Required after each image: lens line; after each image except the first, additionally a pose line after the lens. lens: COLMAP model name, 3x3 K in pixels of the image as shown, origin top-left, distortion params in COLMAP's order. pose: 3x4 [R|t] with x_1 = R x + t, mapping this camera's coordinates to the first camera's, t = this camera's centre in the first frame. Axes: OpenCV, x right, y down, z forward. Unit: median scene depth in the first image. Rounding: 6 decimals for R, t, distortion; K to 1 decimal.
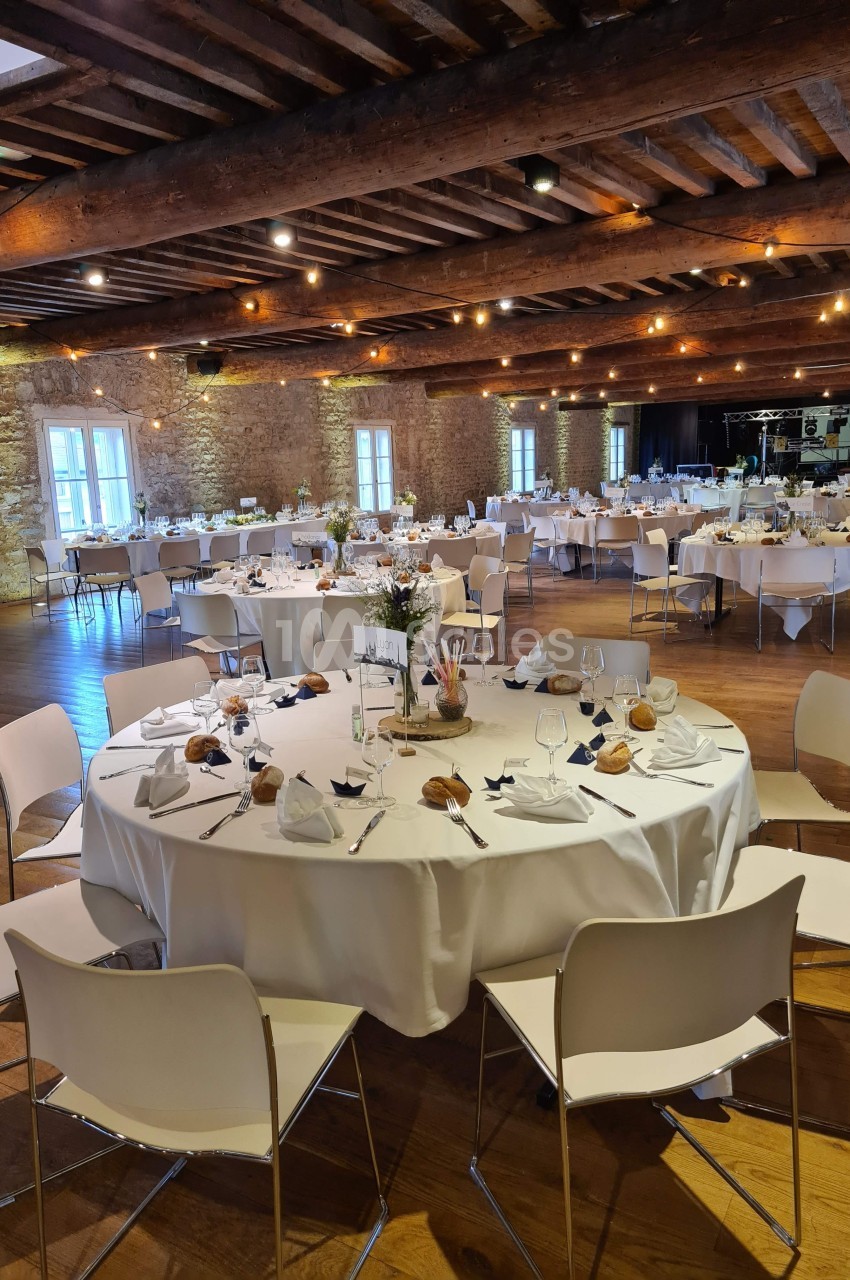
lens RADIAL K [[961.5, 0, 411.9], [0, 961.5, 641.9], [0, 0, 1]] dist [0.051527, 0.001625]
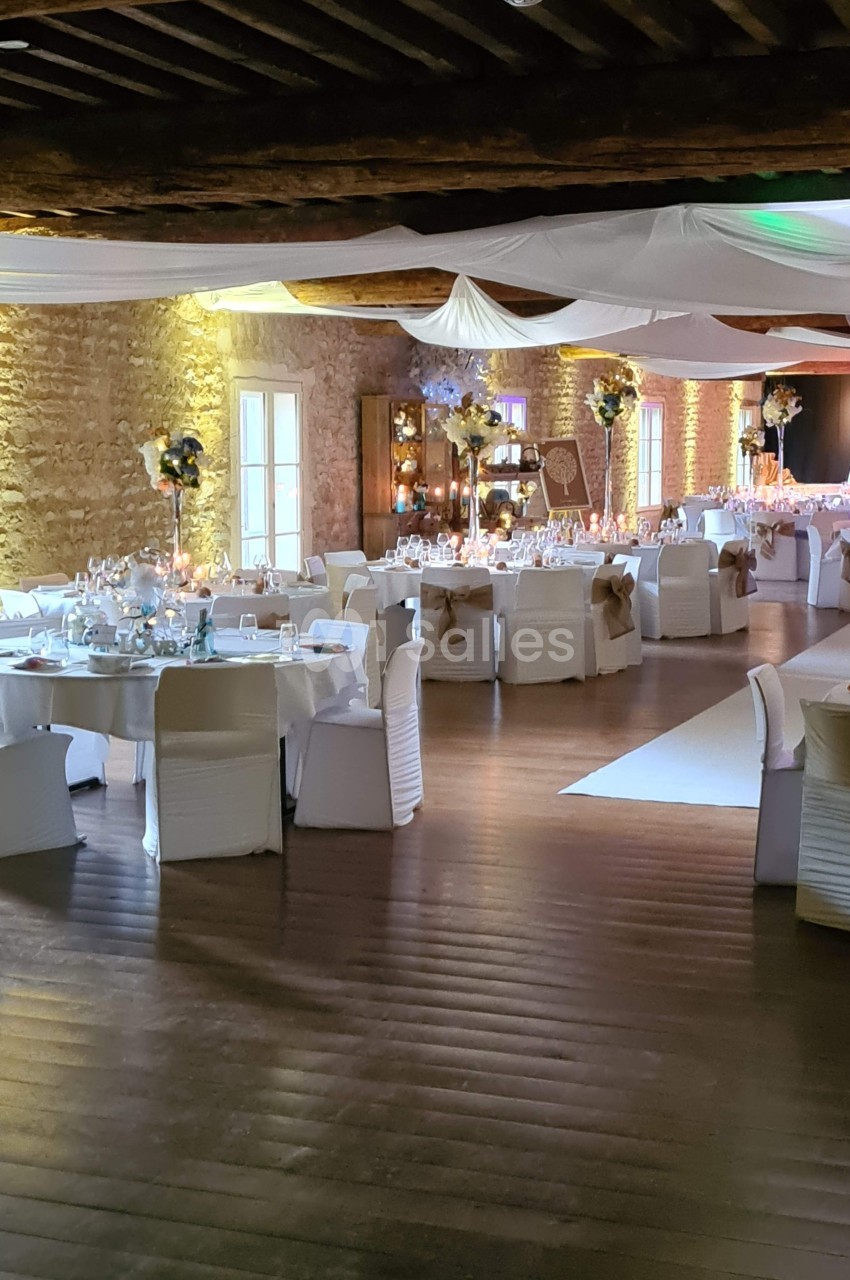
lens RADIAL K [[1925.4, 0, 423.5], [0, 1925.4, 634.5], [0, 0, 1]] dist [0.054378, 0.000000]
pose [[0.984971, 0.023699, 0.171085, -0.395873], [-0.008489, 0.995987, -0.089093, 0.065311], [-0.172510, 0.086302, 0.981220, -0.316833]]
